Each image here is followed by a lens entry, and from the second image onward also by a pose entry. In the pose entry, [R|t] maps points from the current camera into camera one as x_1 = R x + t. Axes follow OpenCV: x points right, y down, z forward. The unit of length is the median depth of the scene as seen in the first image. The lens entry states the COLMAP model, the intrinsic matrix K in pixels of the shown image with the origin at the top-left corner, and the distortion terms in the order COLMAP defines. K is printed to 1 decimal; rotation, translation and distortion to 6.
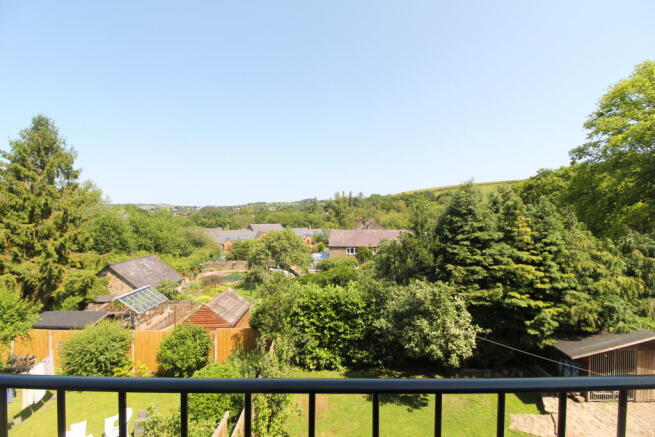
lens RADIAL K [[304.9, 0, 325.2], [0, 304.9, 216.7], [0, 0, 1]] dist [-0.002806, -0.011316]
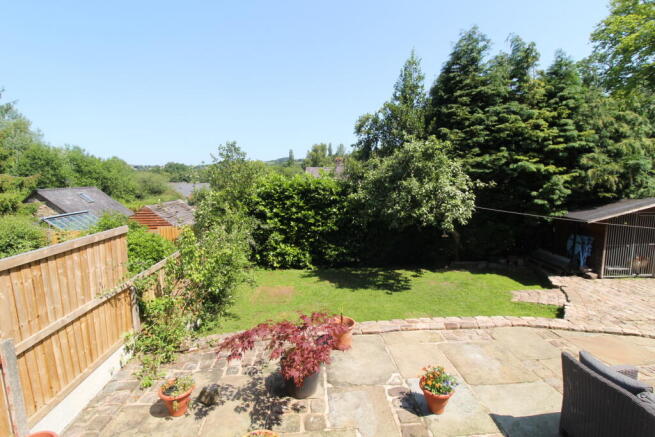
lens RADIAL K [[325.2, 0, 324.9], [0, 325.2, 219.3], [0, 0, 1]] dist [-0.003621, -0.008202]
pose [[0.997856, -0.008977, 0.064826, 0.032844], [0.001306, 0.993081, 0.117421, 0.265192], [-0.065432, -0.117085, 0.990964, 0.128909]]
